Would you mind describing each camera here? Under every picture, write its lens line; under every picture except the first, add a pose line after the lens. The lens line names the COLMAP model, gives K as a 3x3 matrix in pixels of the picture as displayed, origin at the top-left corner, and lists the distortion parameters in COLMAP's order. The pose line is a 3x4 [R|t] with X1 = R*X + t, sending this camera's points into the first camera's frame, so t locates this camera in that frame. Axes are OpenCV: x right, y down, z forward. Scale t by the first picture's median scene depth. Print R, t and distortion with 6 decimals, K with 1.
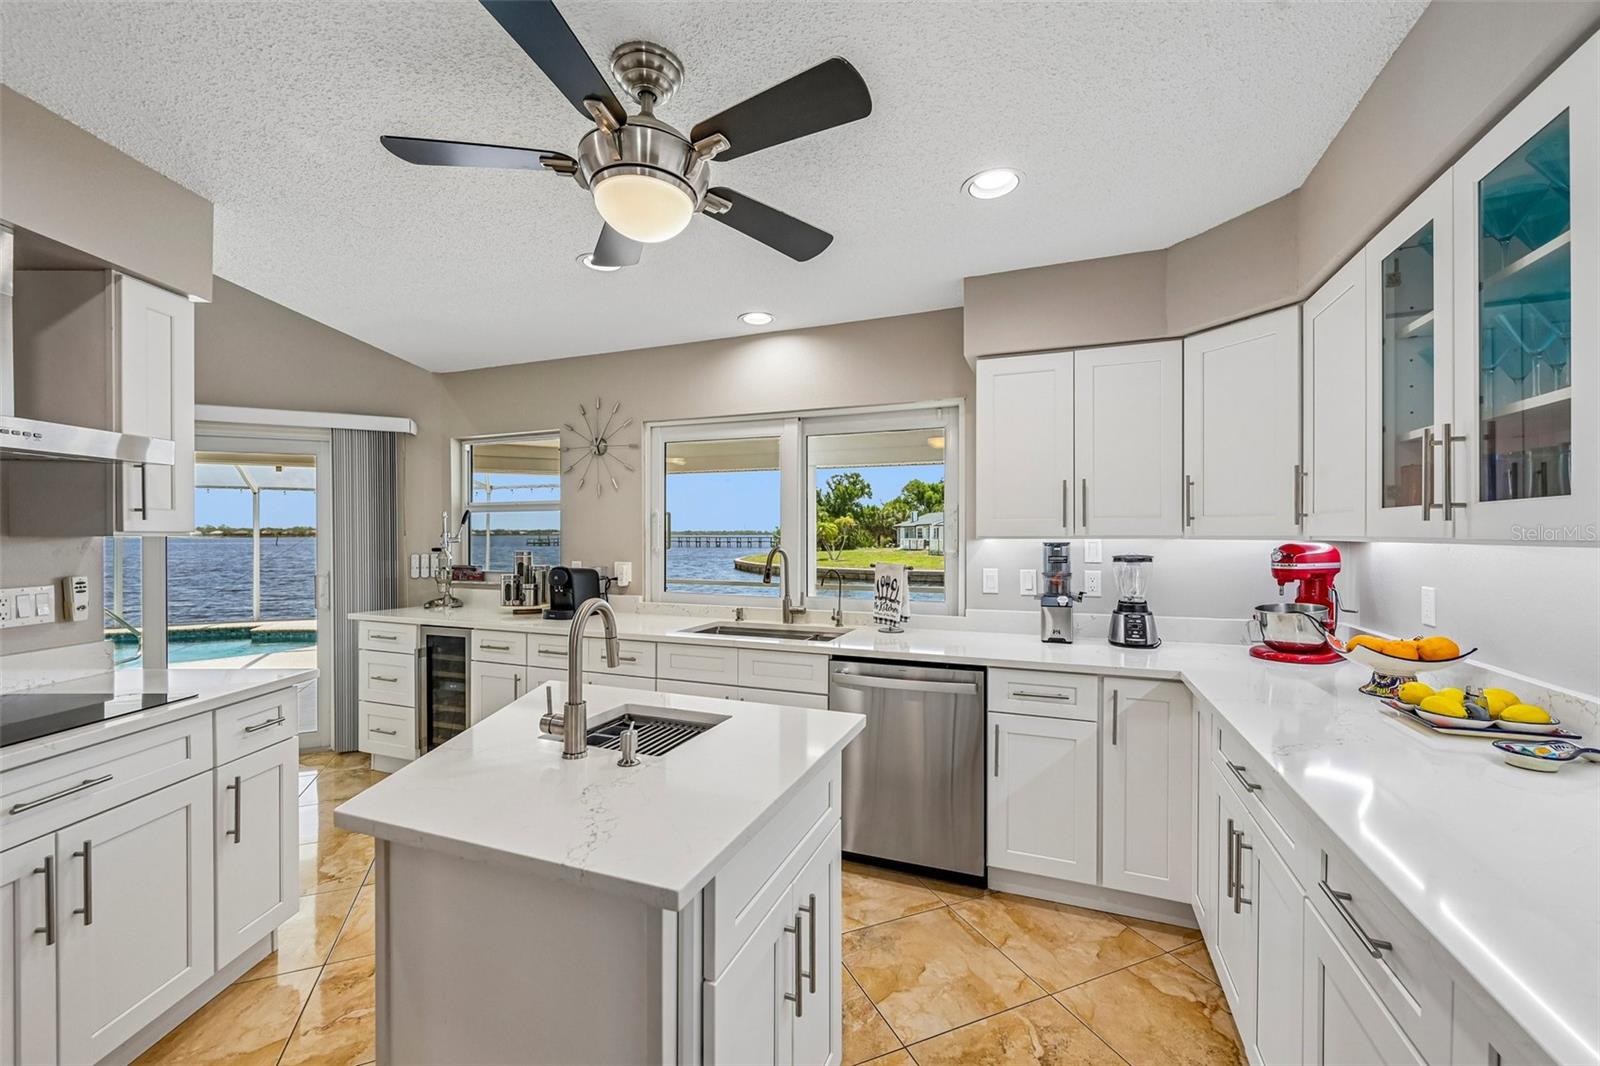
lens RADIAL K [[655.2, 0, 802.3], [0, 655.2, 531.3], [0, 0, 1]] dist [-0.000699, 0.000138]
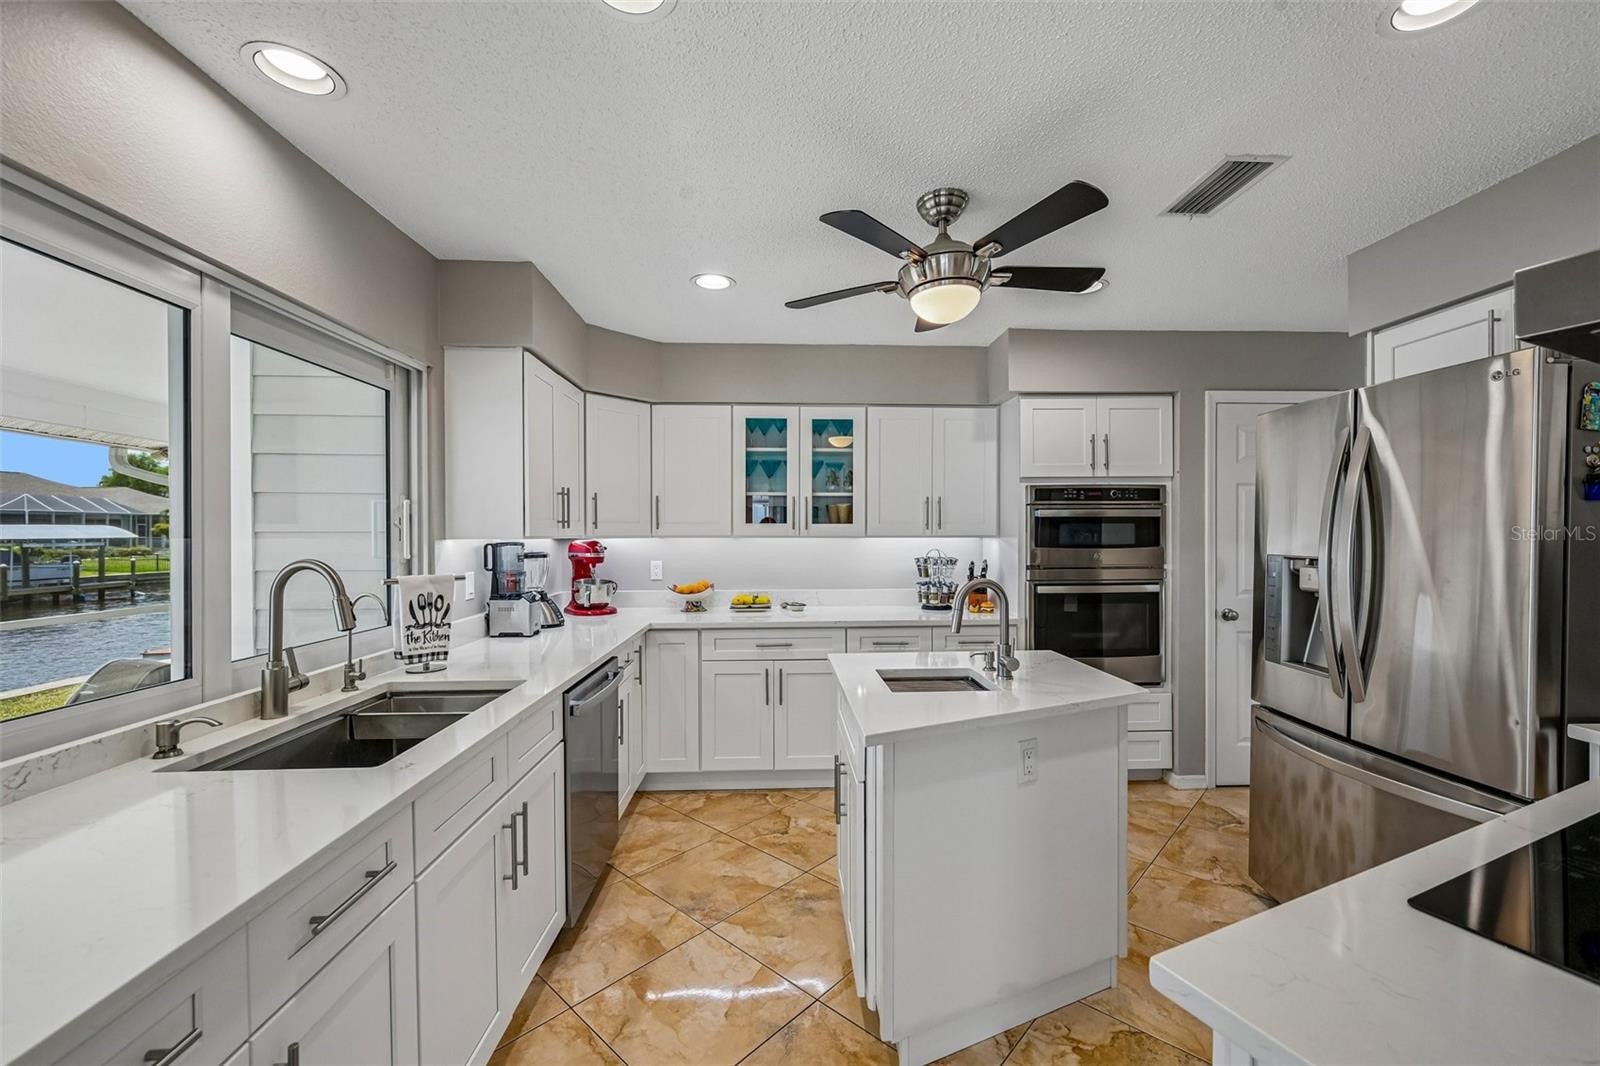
lens RADIAL K [[655.2, 0, 790.6], [0, 655.2, 539.6], [0, 0, 1]] dist [-0.000699, 0.000138]
pose [[-0.396552, -0.003789, 0.918004, -0.960948], [0.001024, 0.999989, 0.004570, 0.009743], [-0.918012, 0.002752, -0.396544, 1.294141]]
